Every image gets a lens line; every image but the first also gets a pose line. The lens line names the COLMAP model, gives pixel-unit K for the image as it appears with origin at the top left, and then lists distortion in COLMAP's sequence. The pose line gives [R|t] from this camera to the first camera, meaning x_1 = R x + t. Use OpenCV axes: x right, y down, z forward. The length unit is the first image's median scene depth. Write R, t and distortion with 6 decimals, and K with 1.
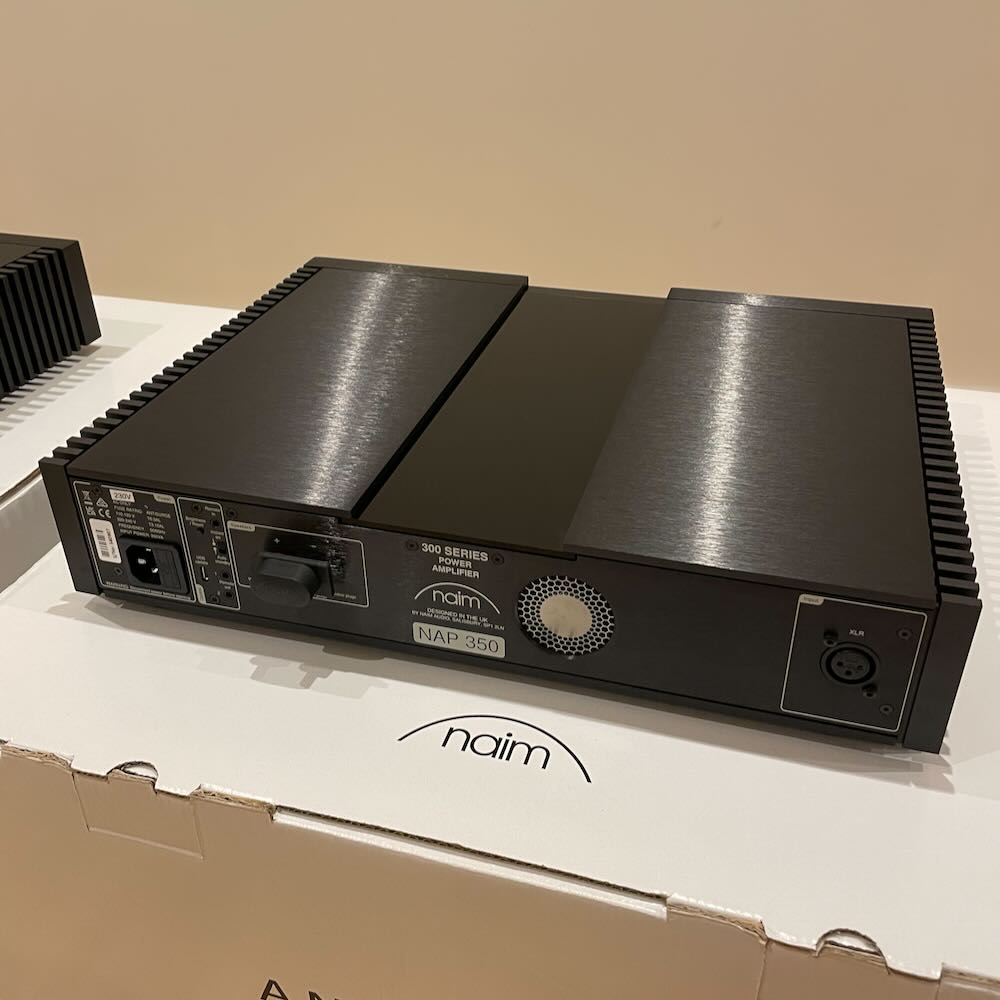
lens RADIAL K [[1023.2, 0, 500.0], [0, 1023.2, 498.6], [0, 0, 1]] dist [0.042837, 0.000000]
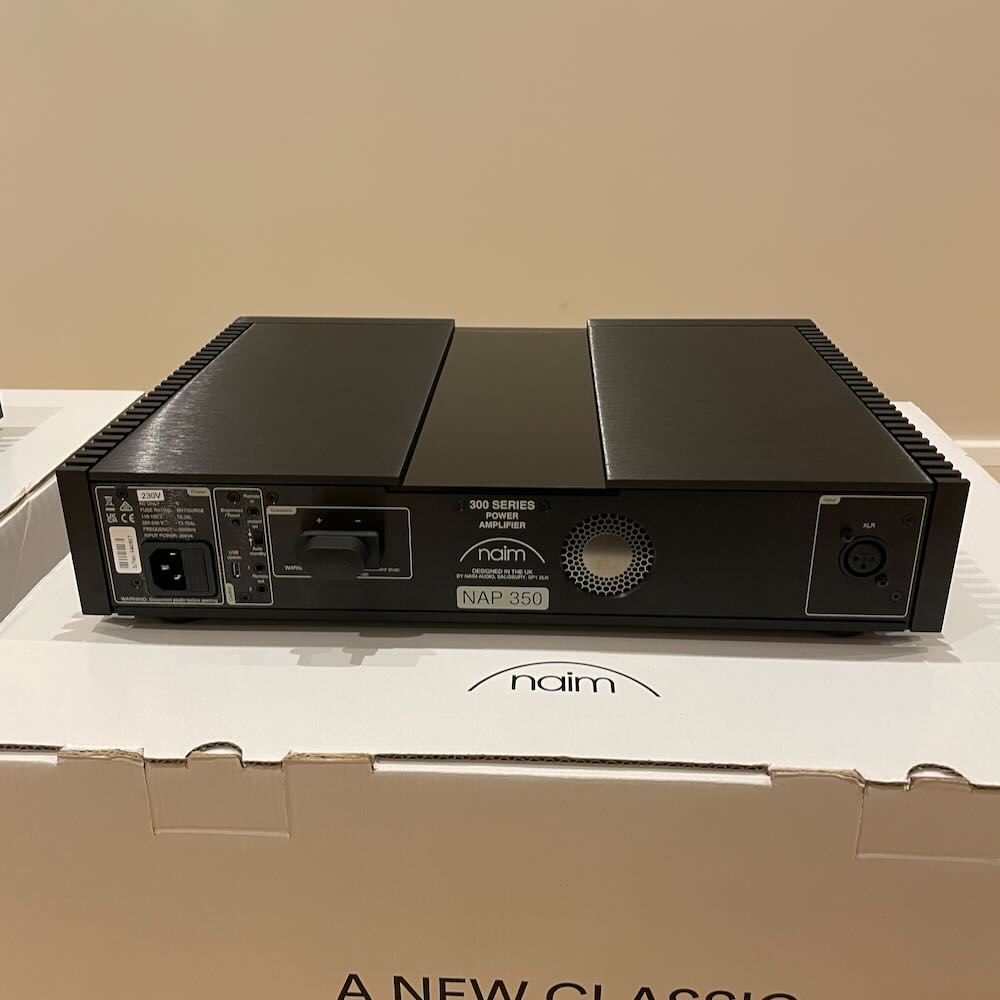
lens RADIAL K [[1023.2, 0, 502.4], [0, 1023.2, 498.0], [0, 0, 1]] dist [0.042837, 0.000000]
pose [[0.971478, -0.086732, 0.220700, -0.269568], [0.118940, 0.983392, -0.137092, 0.185354], [-0.205144, 0.159432, 0.965659, -0.030137]]
